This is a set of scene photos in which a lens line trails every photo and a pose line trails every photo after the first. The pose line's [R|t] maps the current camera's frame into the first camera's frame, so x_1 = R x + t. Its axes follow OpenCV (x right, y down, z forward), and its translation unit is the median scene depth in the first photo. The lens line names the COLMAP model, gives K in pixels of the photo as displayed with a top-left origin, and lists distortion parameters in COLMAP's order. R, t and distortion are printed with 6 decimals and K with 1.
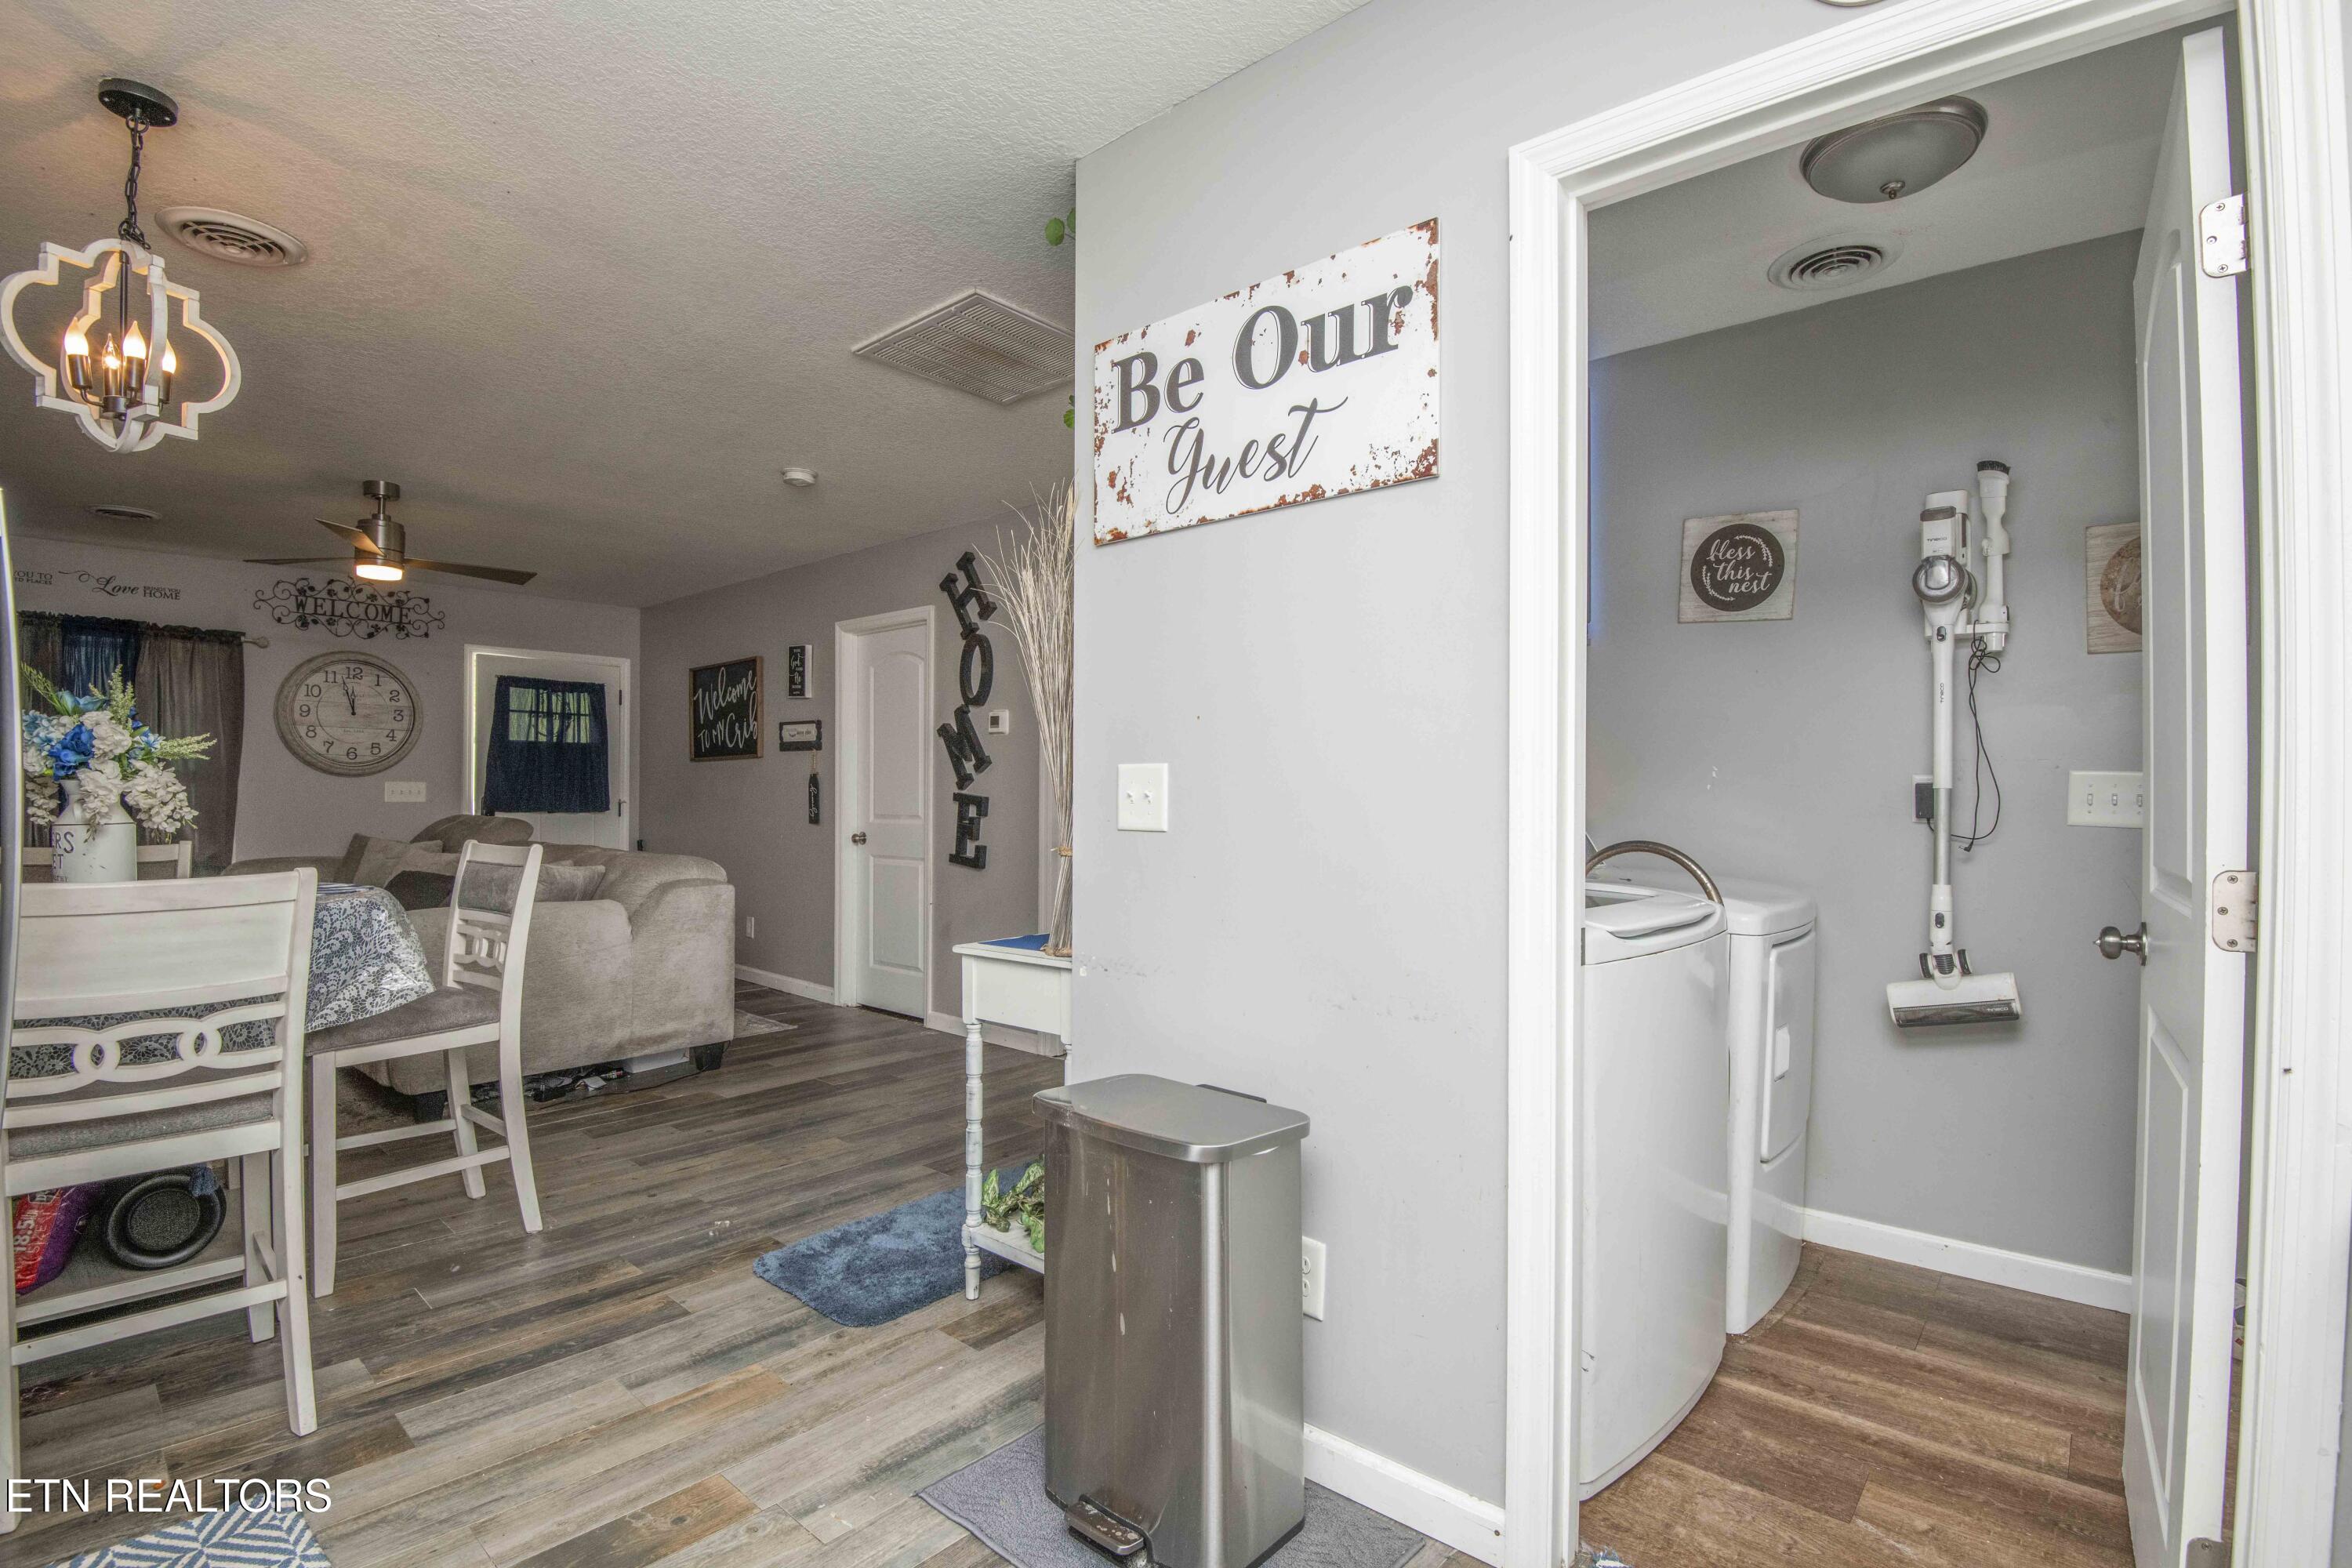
lens RADIAL K [[1082.2, 0, 1194.8], [0, 1082.2, 777.5], [0, 0, 1]] dist [-0.026433, -0.009816]
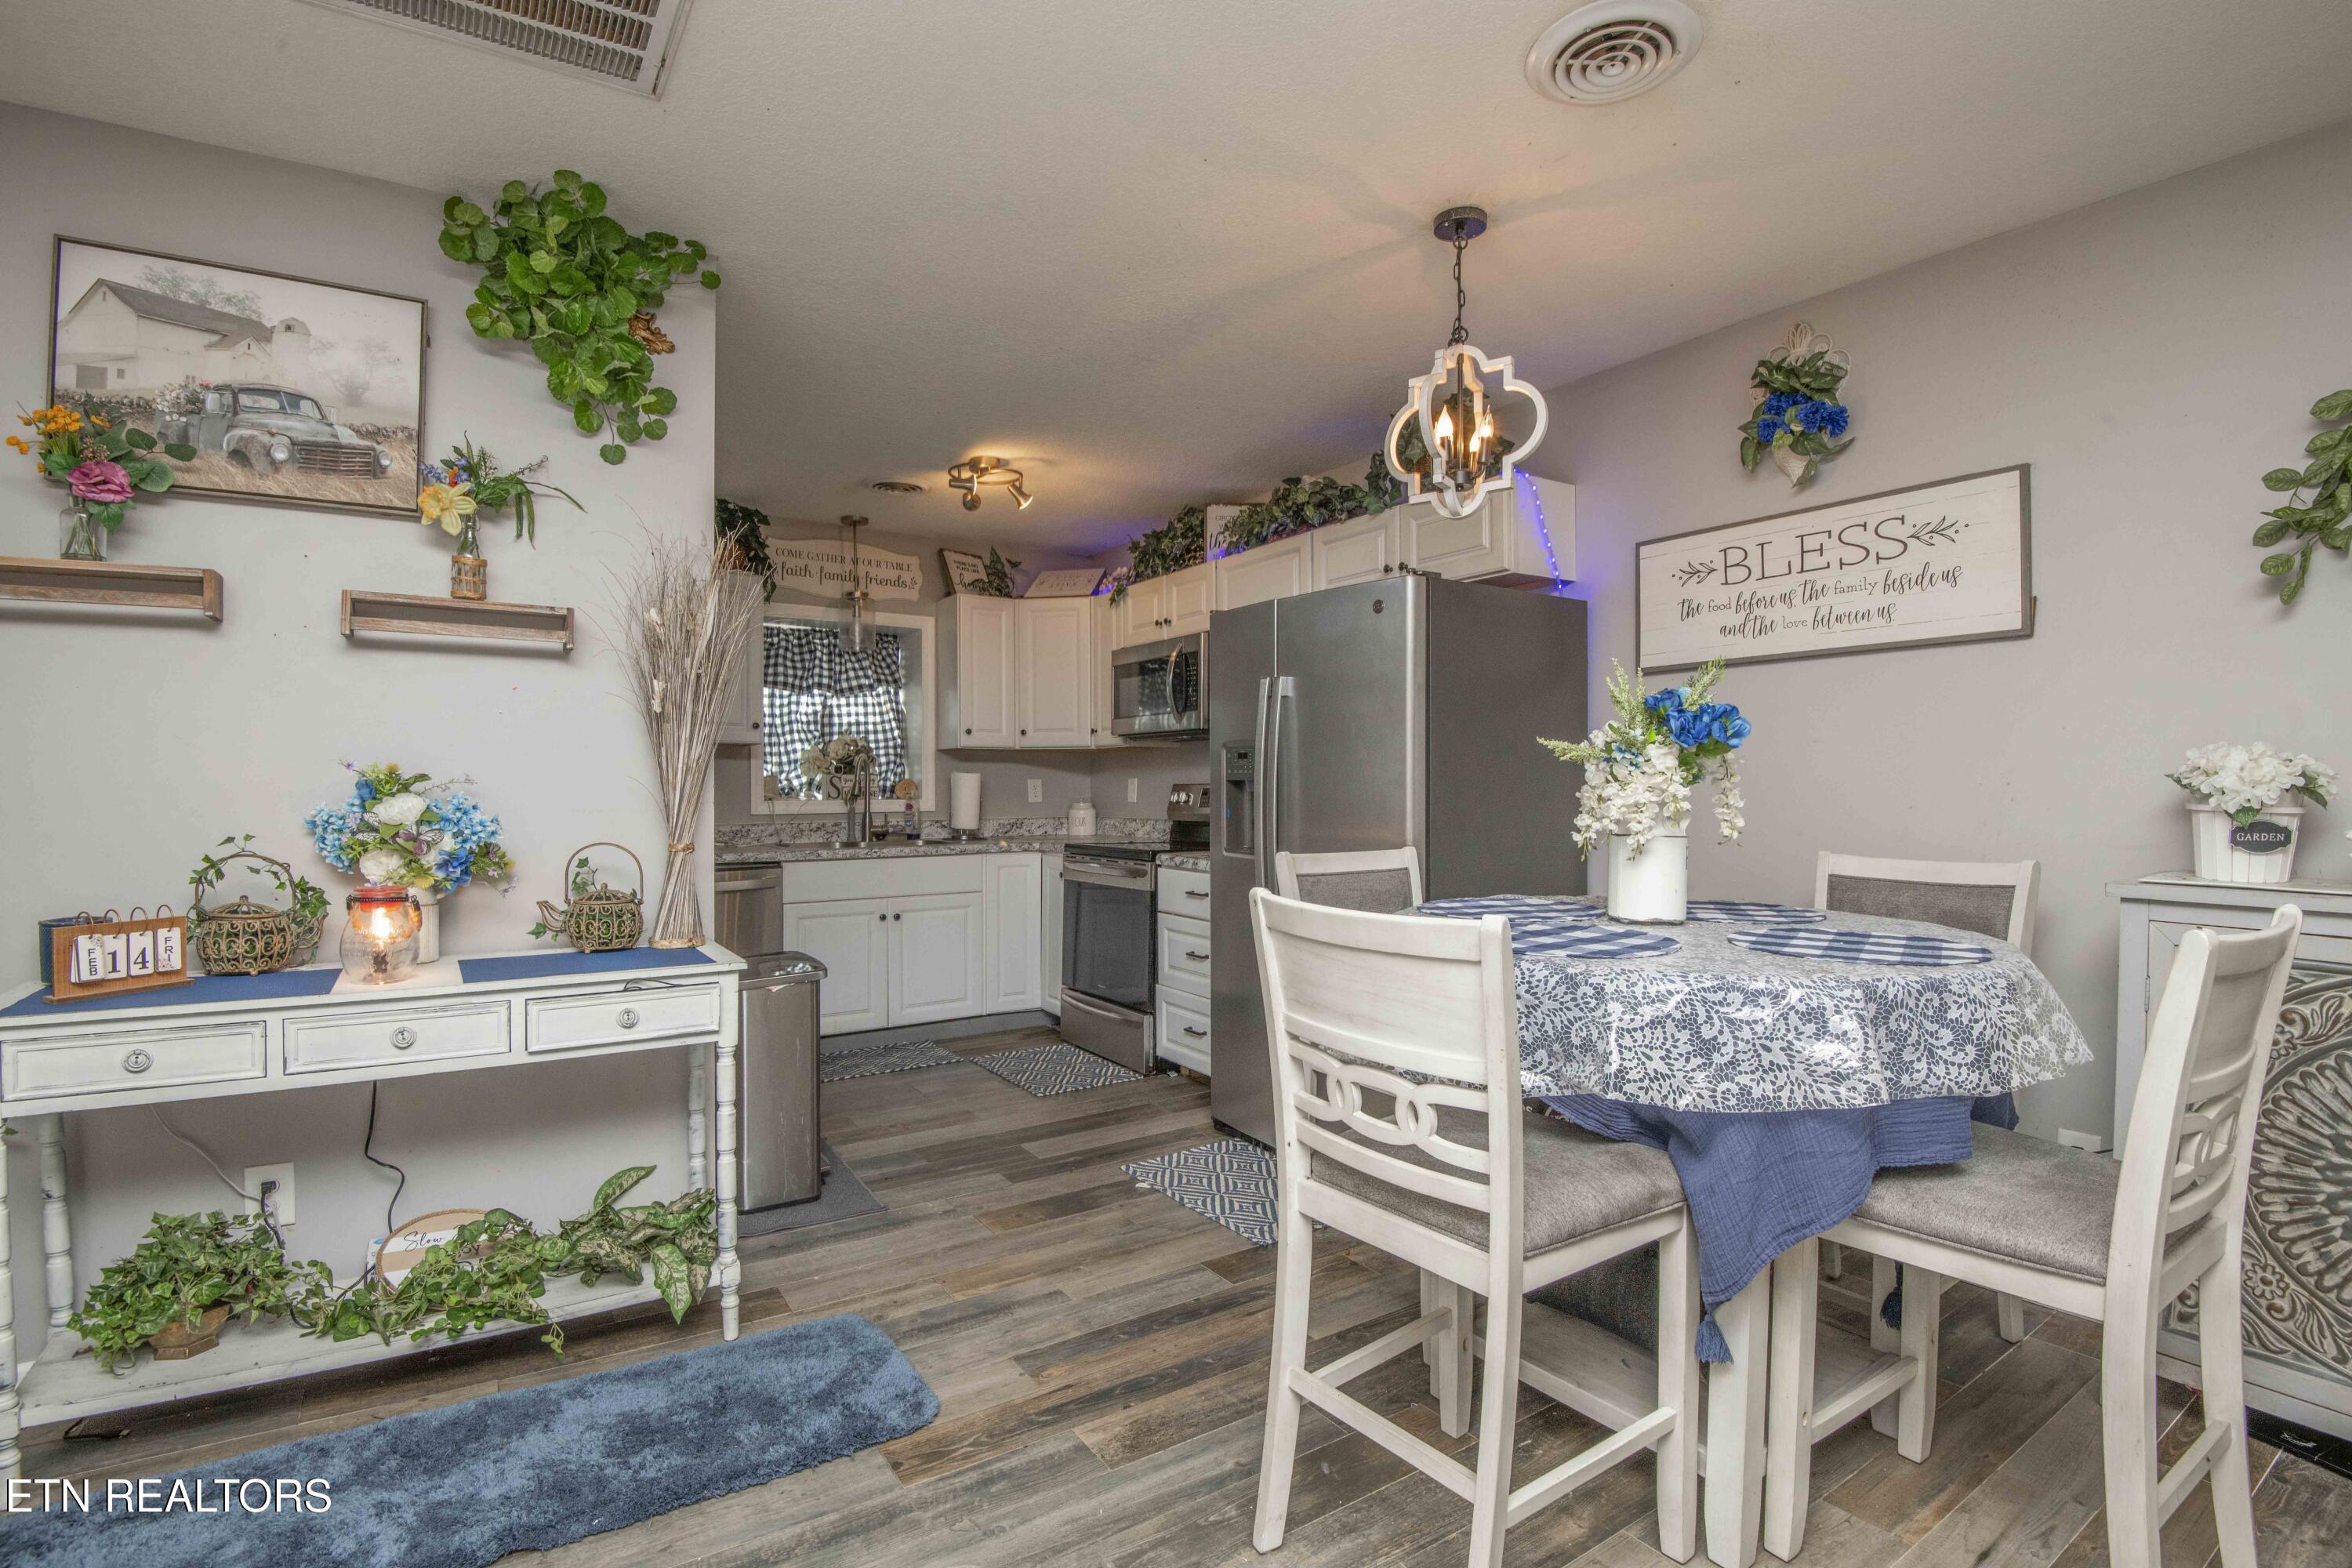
lens RADIAL K [[1082.2, 0, 1185.6], [0, 1082.2, 781.8], [0, 0, 1]] dist [-0.026433, -0.009816]
pose [[-0.963118, -0.002806, 0.269063, -0.665955], [-0.007672, 0.999825, -0.017034, 0.012465], [-0.268968, -0.018470, -0.962972, 1.433858]]
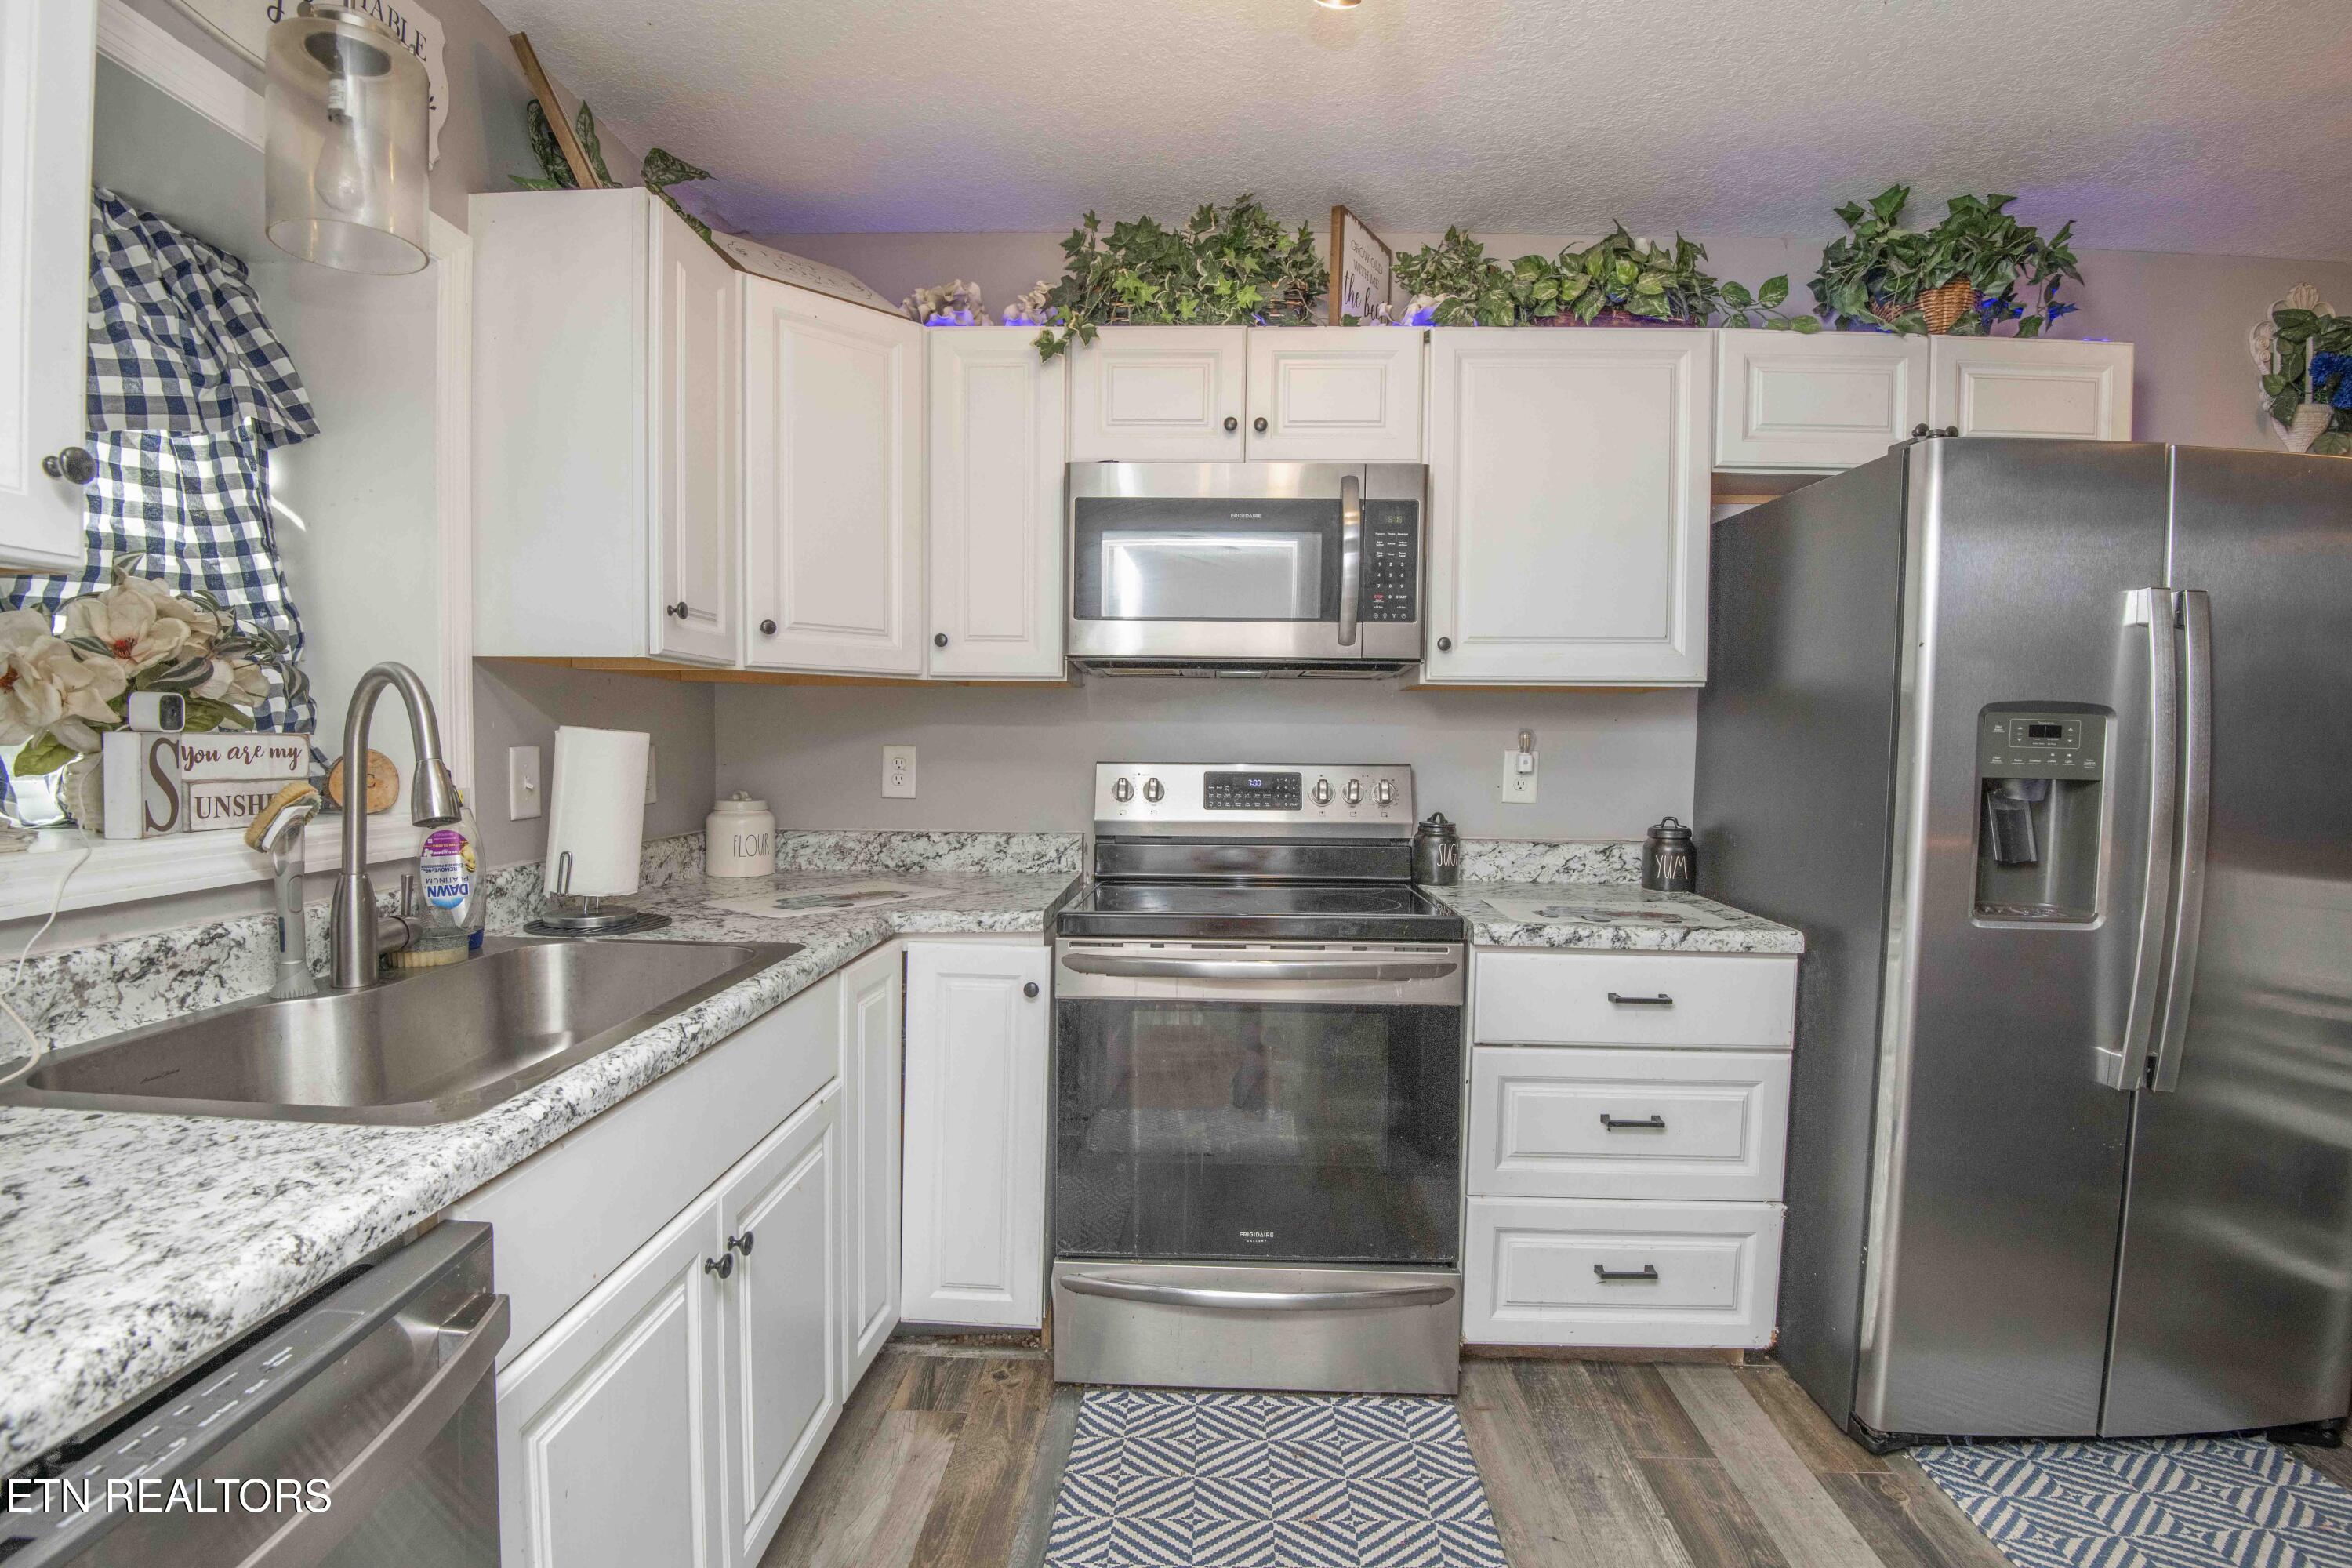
lens RADIAL K [[1082.2, 0, 1192.0], [0, 1082.2, 783.7], [0, 0, 1]] dist [-0.026433, -0.009816]
pose [[-0.777039, 0.009639, -0.629379, 0.286271], [-0.006333, 0.999712, 0.023129, -0.016682], [0.629421, 0.021958, -0.776754, 0.495309]]
